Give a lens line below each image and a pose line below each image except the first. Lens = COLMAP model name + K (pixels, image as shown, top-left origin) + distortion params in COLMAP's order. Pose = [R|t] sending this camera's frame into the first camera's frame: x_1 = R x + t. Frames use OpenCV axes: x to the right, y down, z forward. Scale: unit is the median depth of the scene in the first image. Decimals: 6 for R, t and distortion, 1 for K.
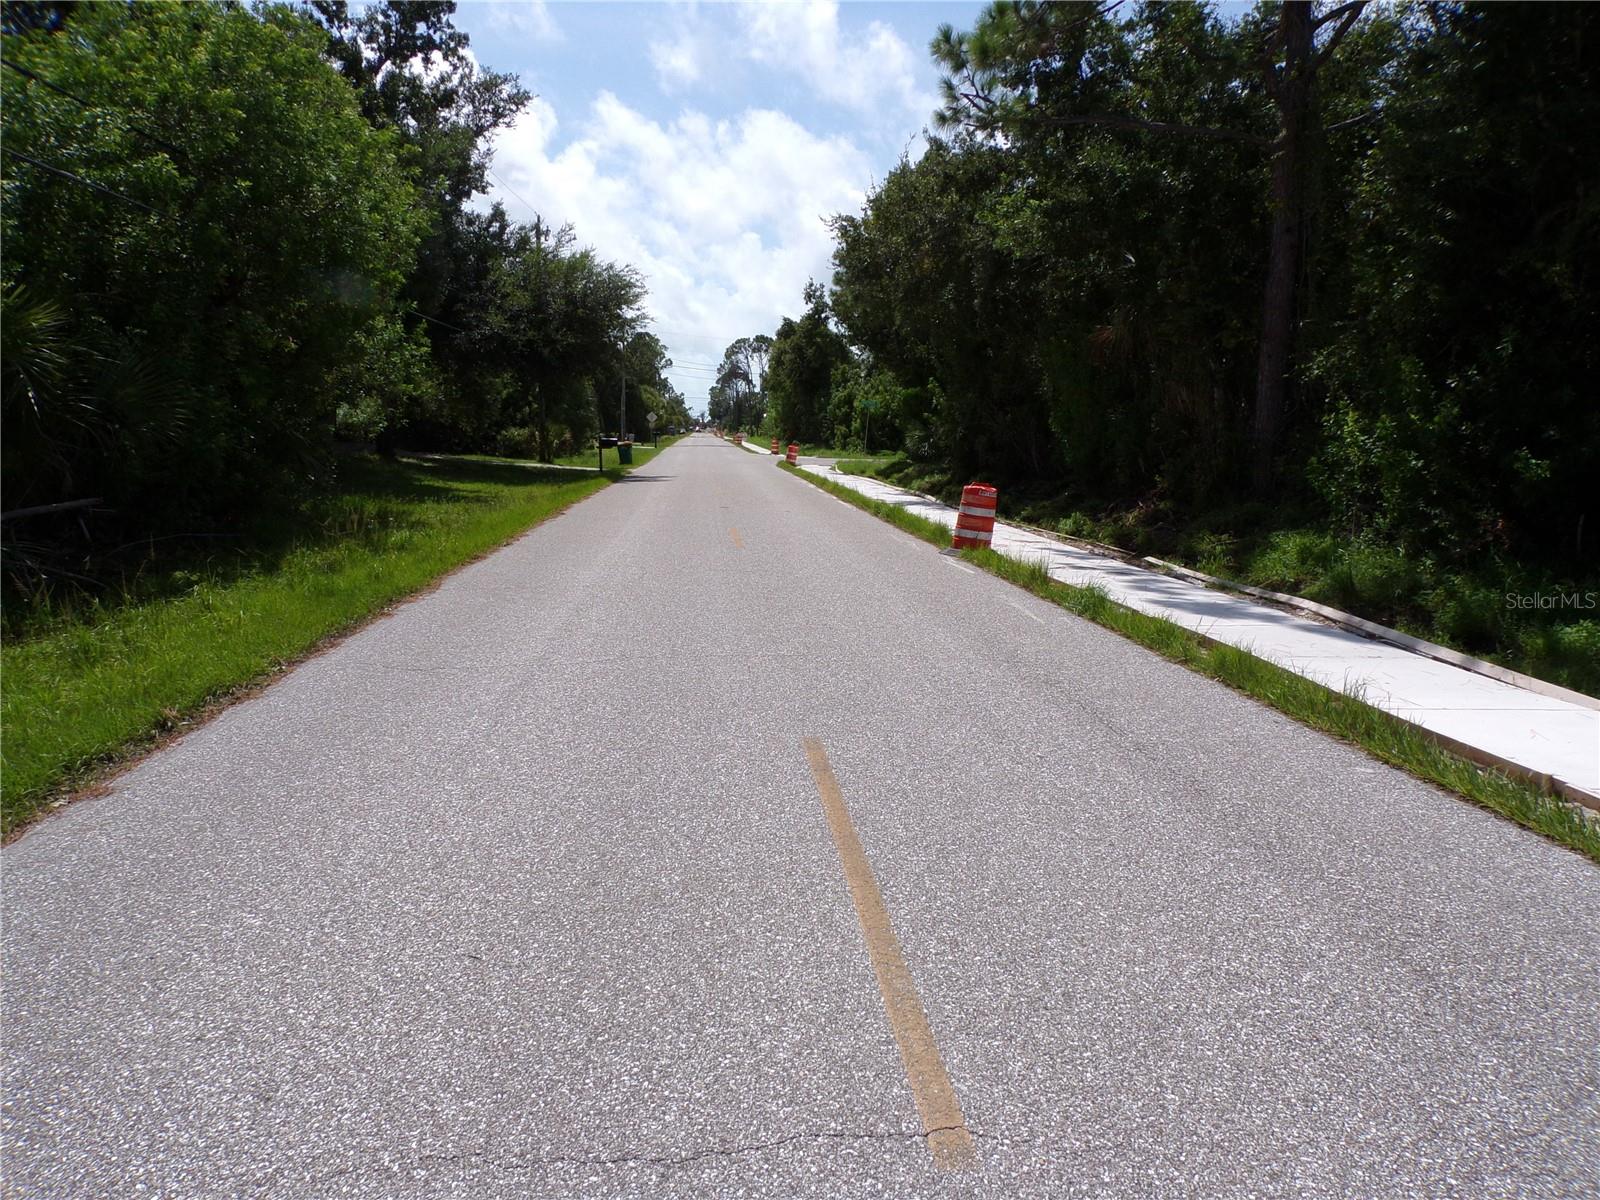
lens RADIAL K [[1101.5, 0, 800.0], [0, 1101.5, 600.0], [0, 0, 1]] dist [0.018531, -0.000574]
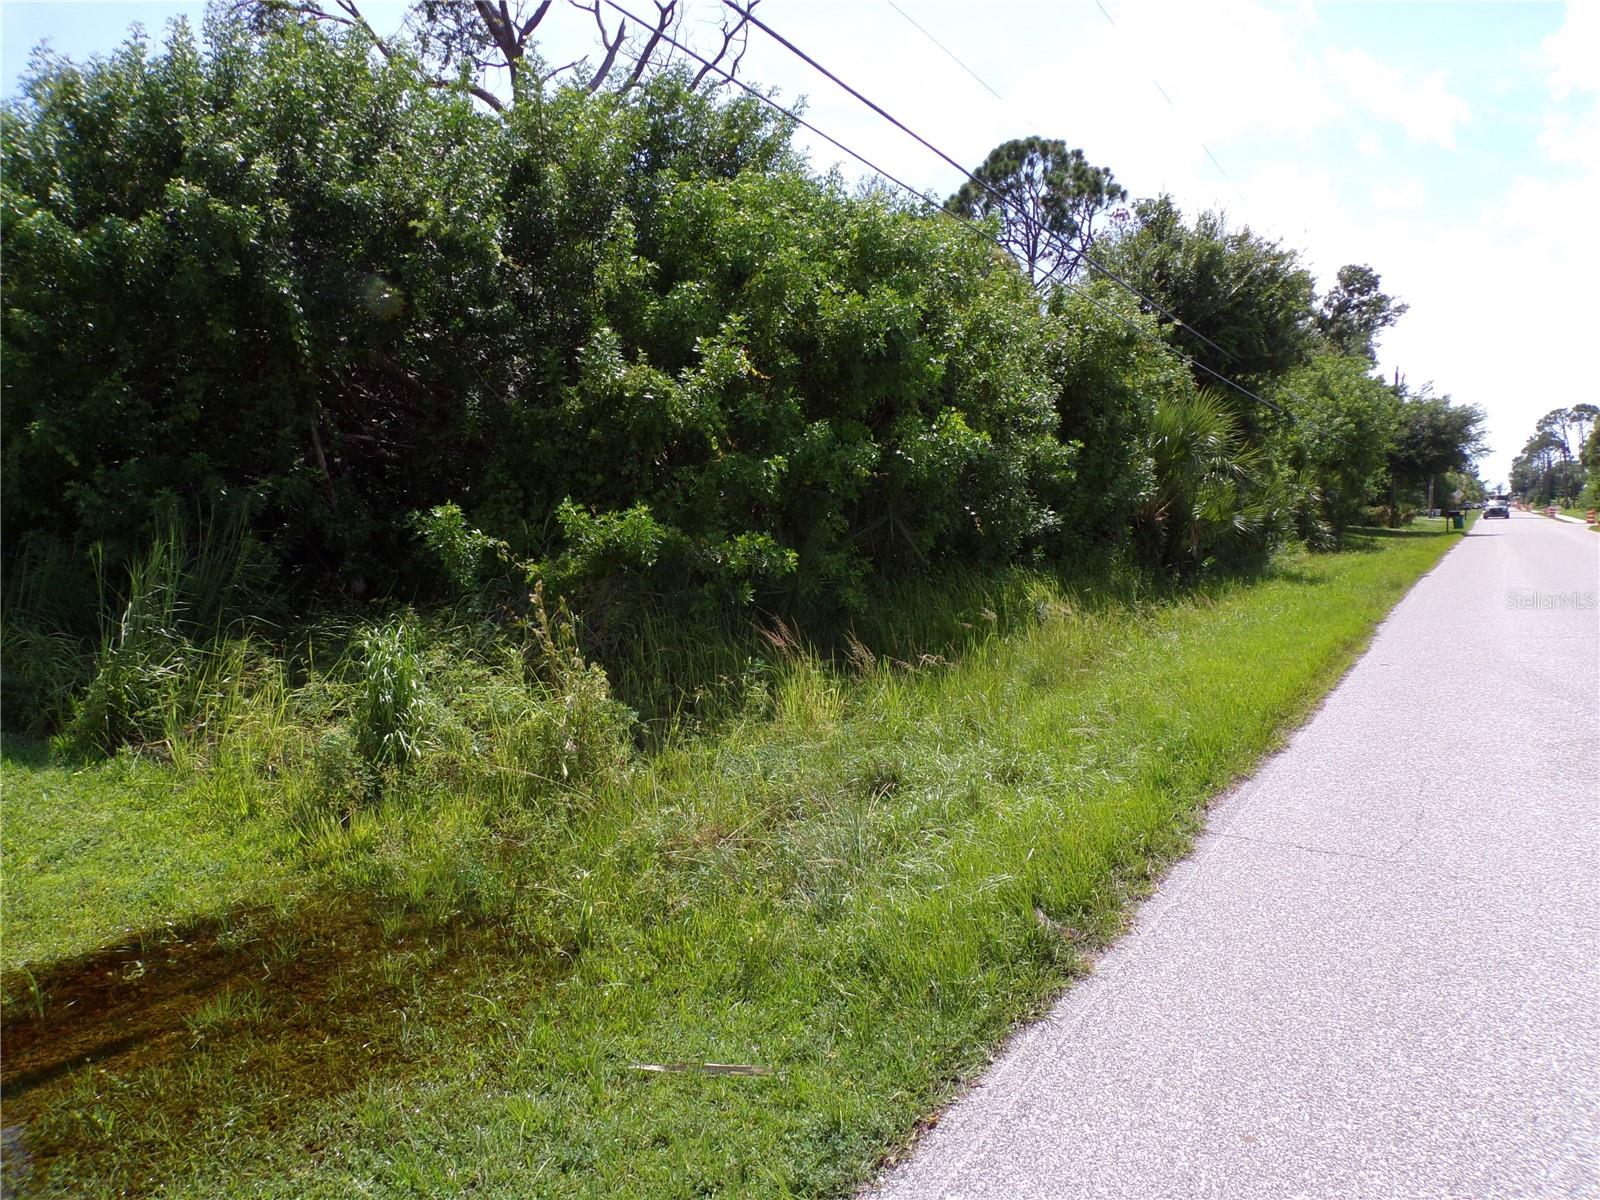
lens RADIAL K [[1101.5, 0, 800.0], [0, 1101.5, 600.0], [0, 0, 1]] dist [0.018531, -0.000574]
pose [[0.798401, 0.026239, -0.601555, 0.007467], [-0.069967, 0.996325, -0.049403, 0.025619], [0.598048, 0.081532, 0.797303, -0.169184]]
